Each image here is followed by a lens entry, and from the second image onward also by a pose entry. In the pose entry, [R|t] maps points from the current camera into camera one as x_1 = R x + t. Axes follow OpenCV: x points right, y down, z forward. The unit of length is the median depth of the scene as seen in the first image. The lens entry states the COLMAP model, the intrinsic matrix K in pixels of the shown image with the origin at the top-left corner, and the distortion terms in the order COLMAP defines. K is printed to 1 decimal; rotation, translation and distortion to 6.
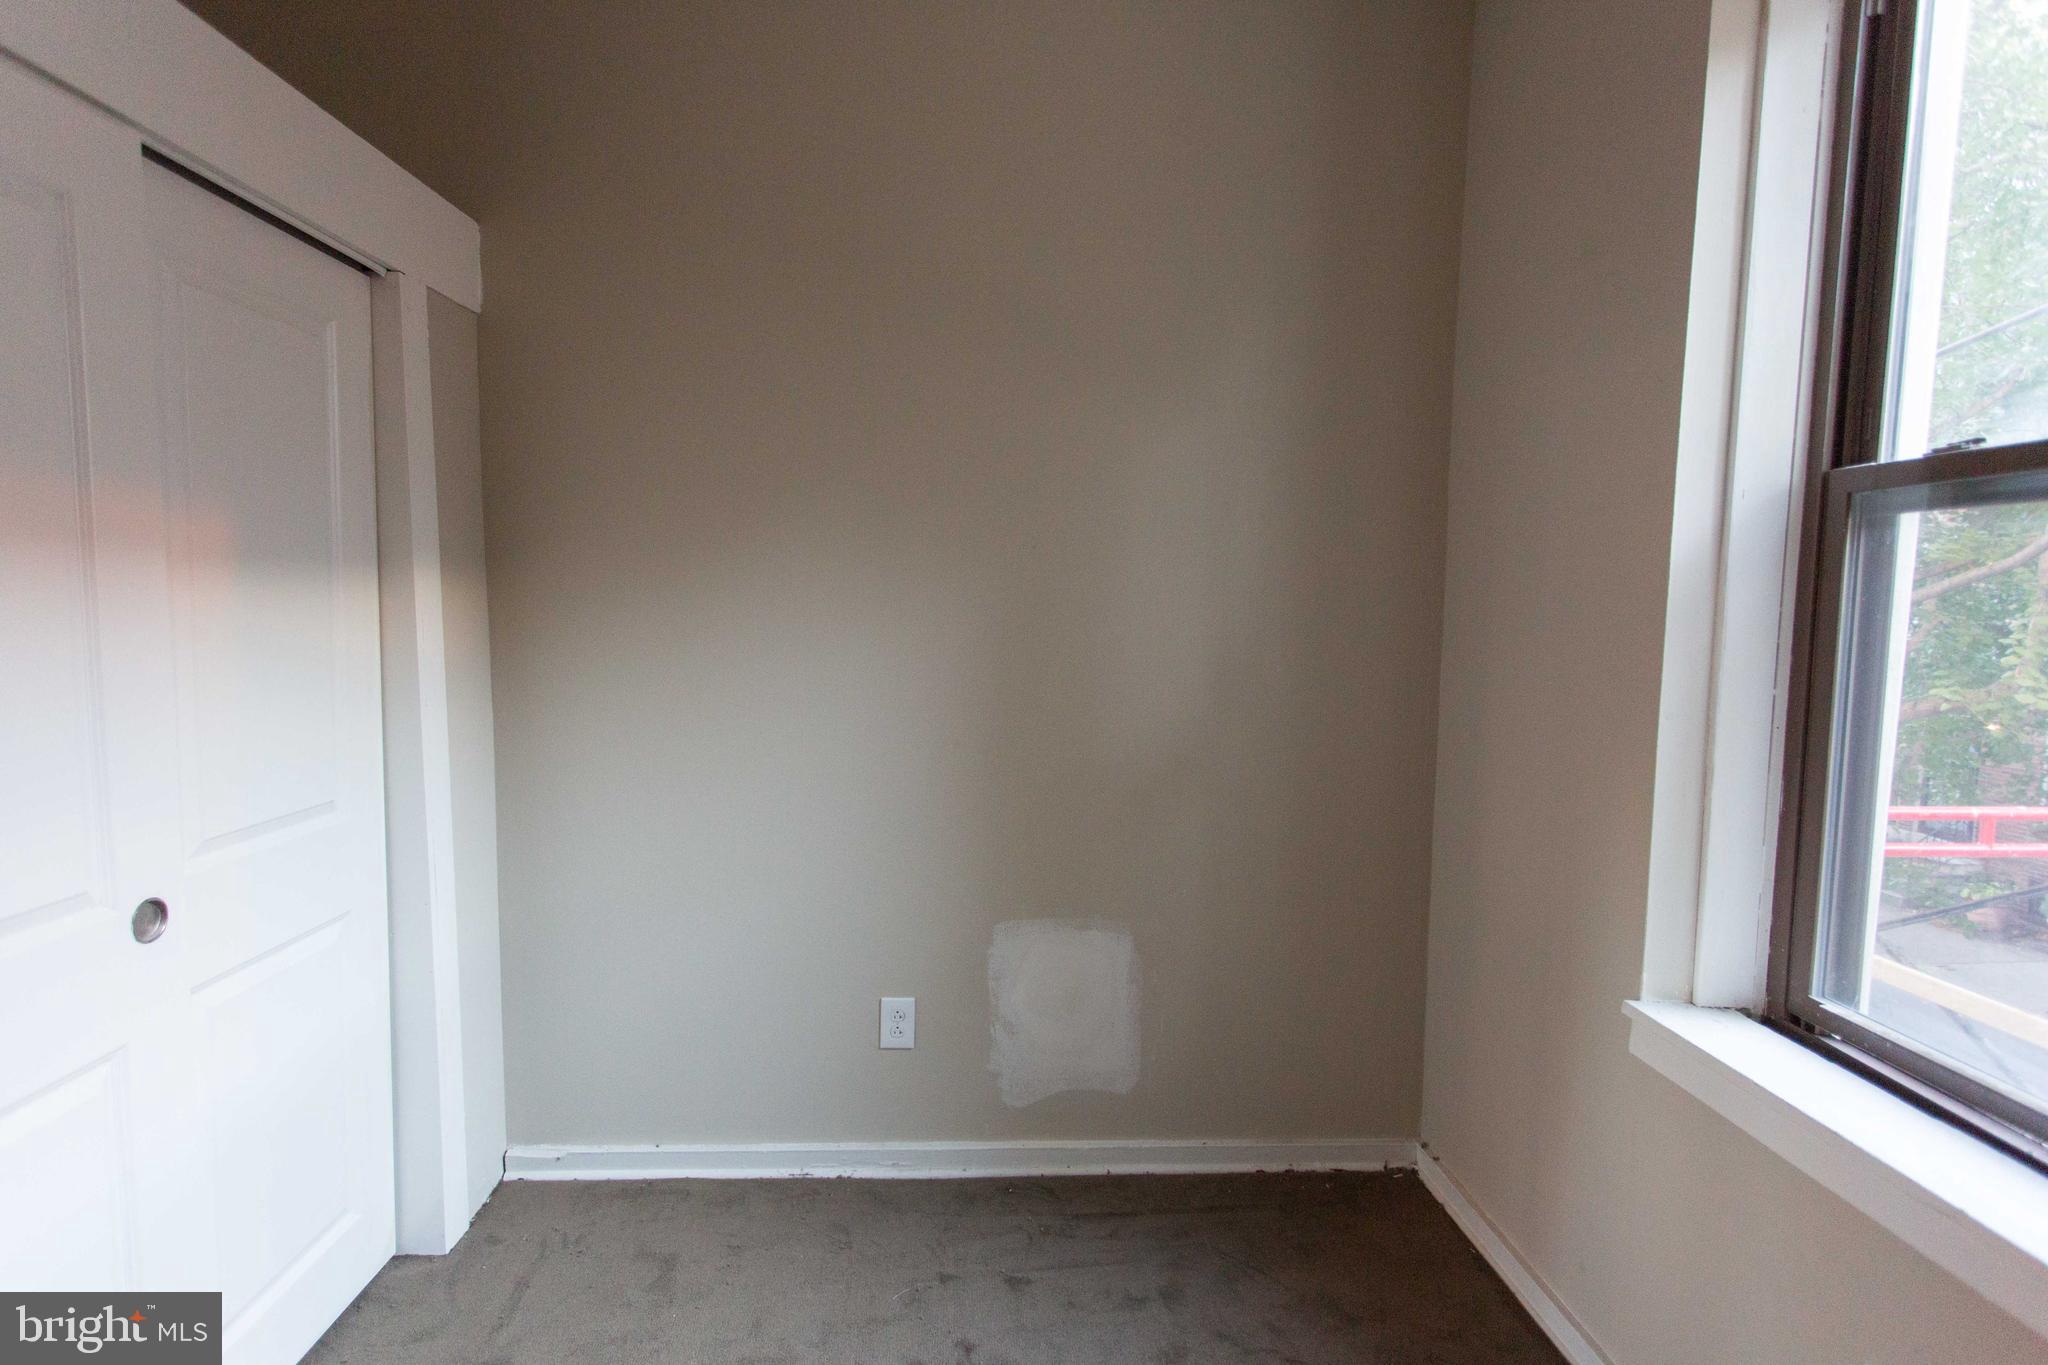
lens RADIAL K [[982.8, 0, 1012.0], [0, 982.8, 673.0], [0, 0, 1]] dist [0.000143, -0.000013]
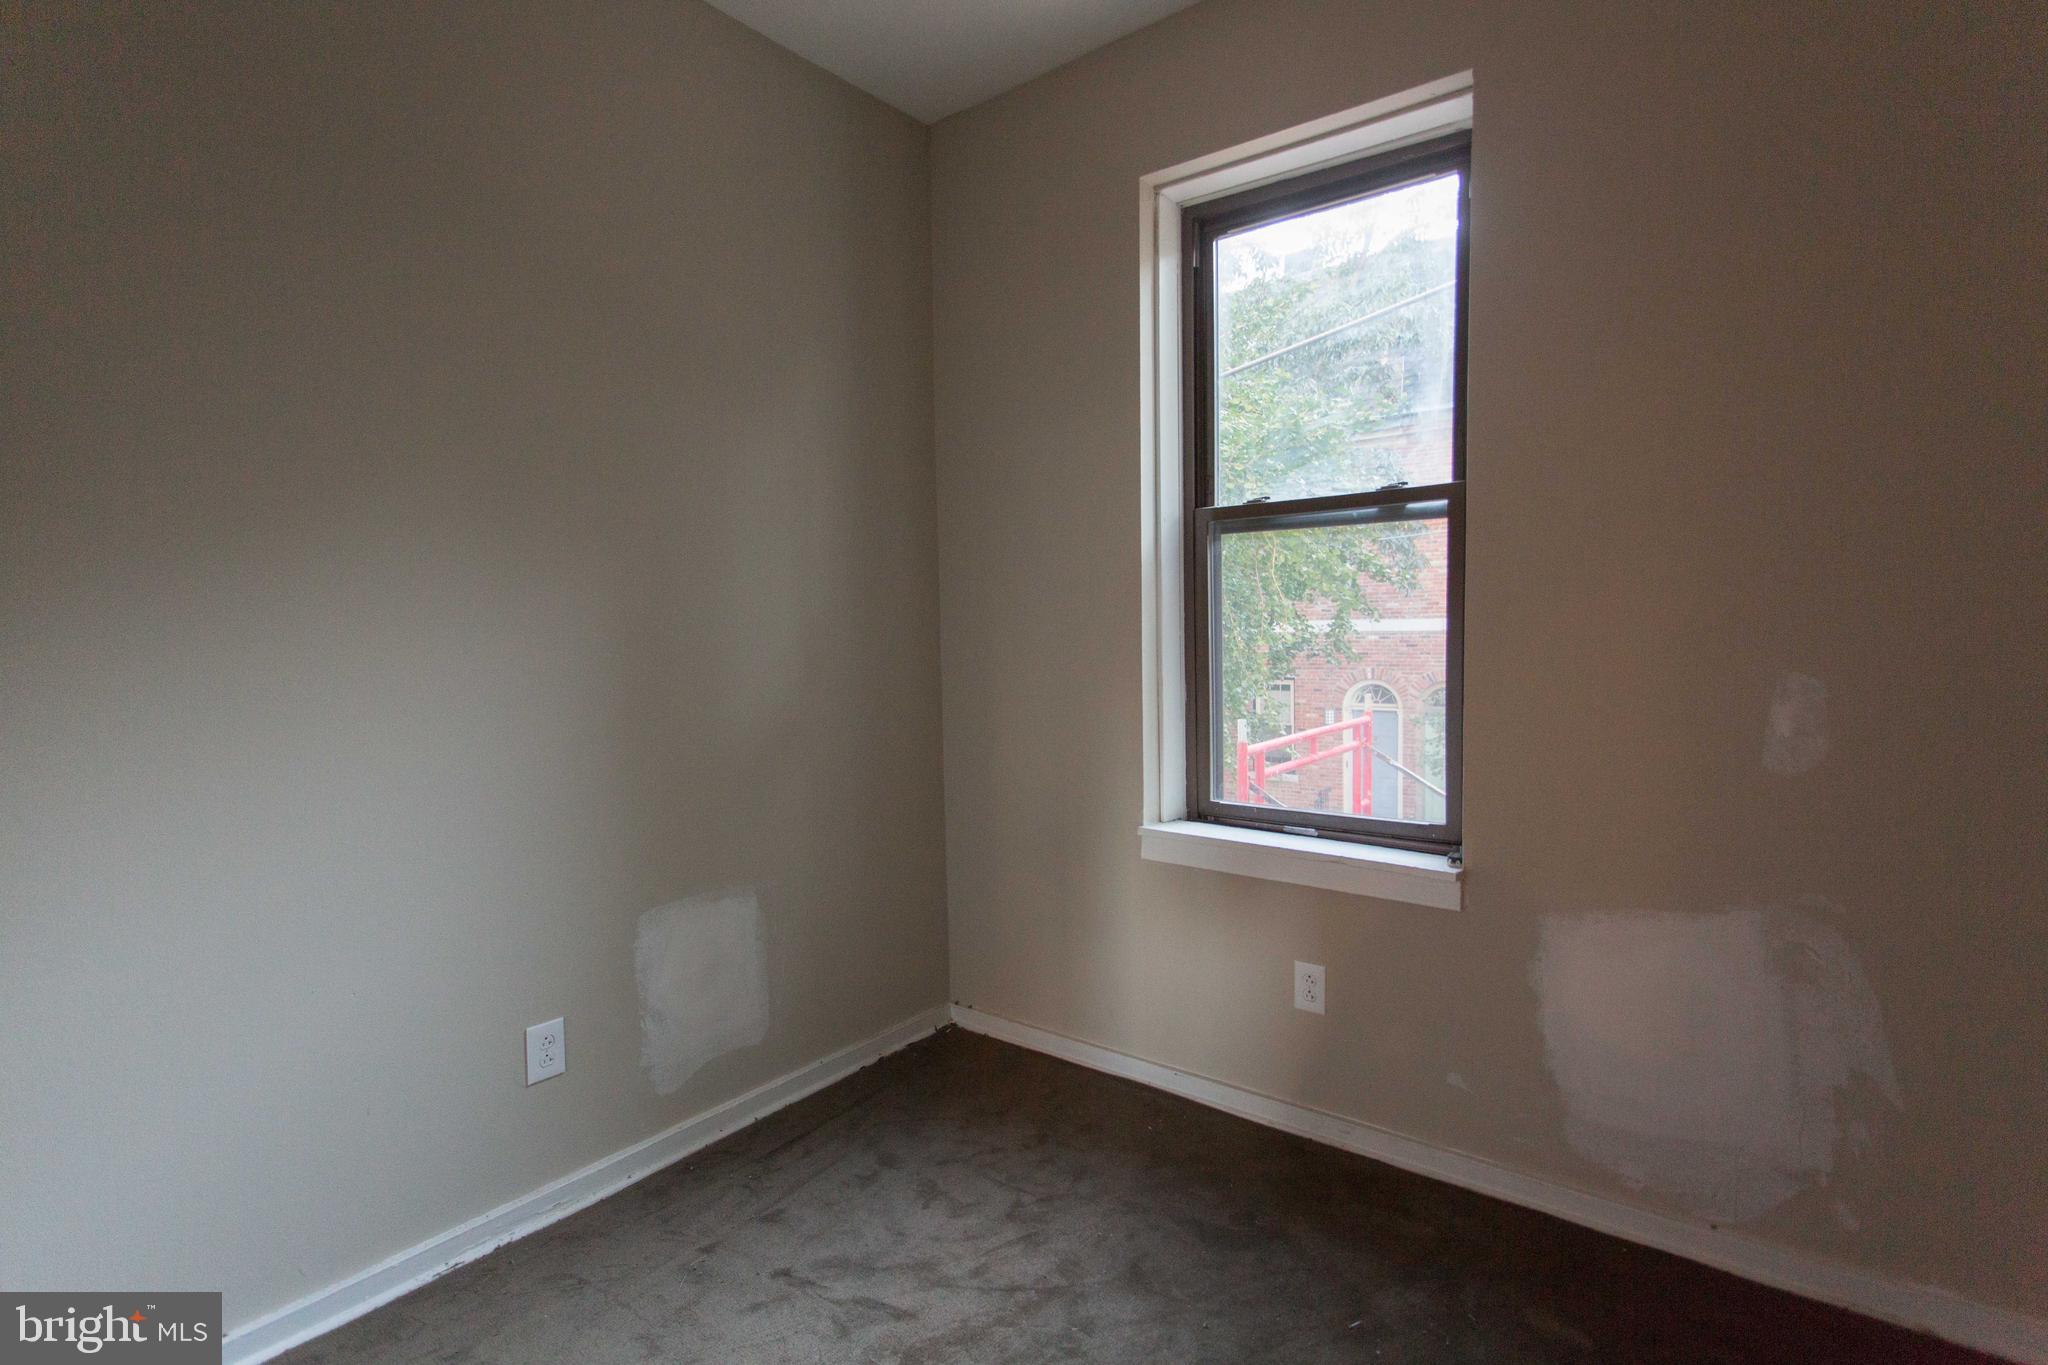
lens RADIAL K [[982.8, 0, 1012.0], [0, 982.8, 673.0], [0, 0, 1]] dist [0.000143, -0.000013]
pose [[0.649780, -0.059726, 0.757772, -0.566100], [0.081332, 0.996648, 0.008813, 0.037623], [-0.755759, 0.055904, 0.652460, 0.064374]]
